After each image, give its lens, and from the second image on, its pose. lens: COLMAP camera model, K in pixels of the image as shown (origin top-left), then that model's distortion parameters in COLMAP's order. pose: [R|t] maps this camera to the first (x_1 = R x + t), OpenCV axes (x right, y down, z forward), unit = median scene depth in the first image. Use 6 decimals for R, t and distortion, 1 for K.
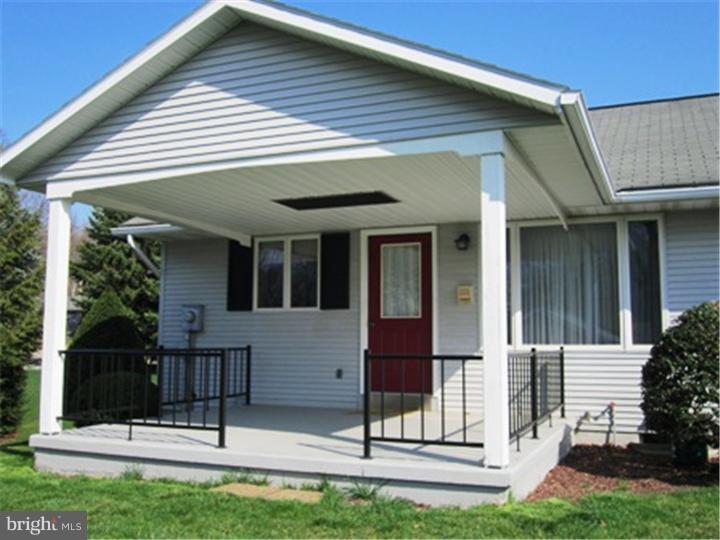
lens RADIAL K [[728.7, 0, 359.9], [0, 728.7, 268.8], [0, 0, 1]] dist [-0.071561, 0.000000]
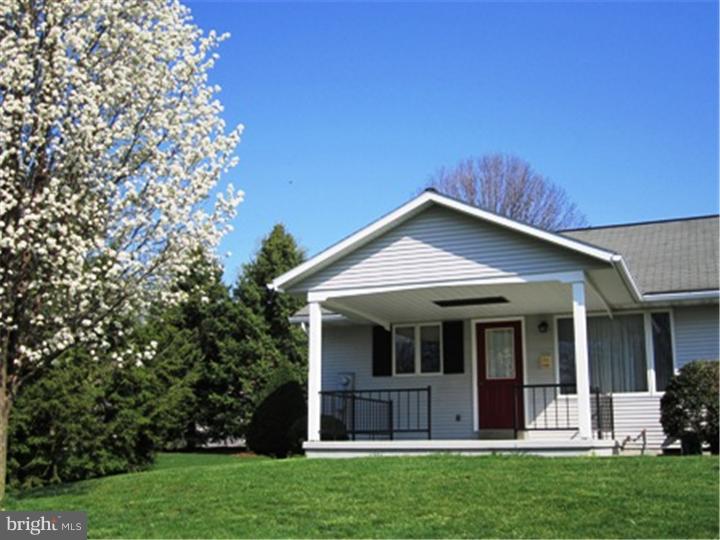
lens RADIAL K [[847.1, 0, 358.2], [0, 847.1, 268.9], [0, 0, 1]] dist [-0.088208, 0.000000]
pose [[0.999990, -0.001186, 0.004285, -0.263988], [0.001640, 0.994211, -0.107436, 0.032521], [-0.004133, 0.107442, 0.994203, -0.794636]]
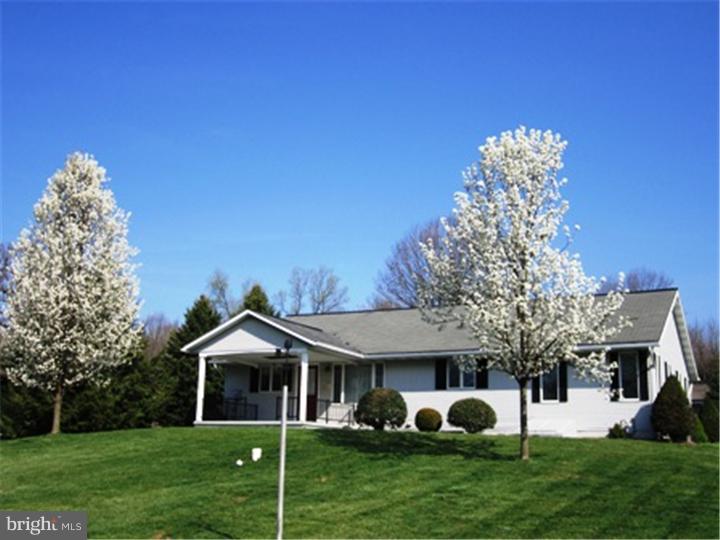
lens RADIAL K [[847.1, 0, 361.4], [0, 847.1, 271.0], [0, 0, 1]] dist [-0.088208, 0.000000]
pose [[0.997313, 0.002700, -0.073212, 0.567156], [-0.011655, 0.992440, -0.122177, -0.013679], [0.072329, 0.122702, 0.989804, -2.624769]]
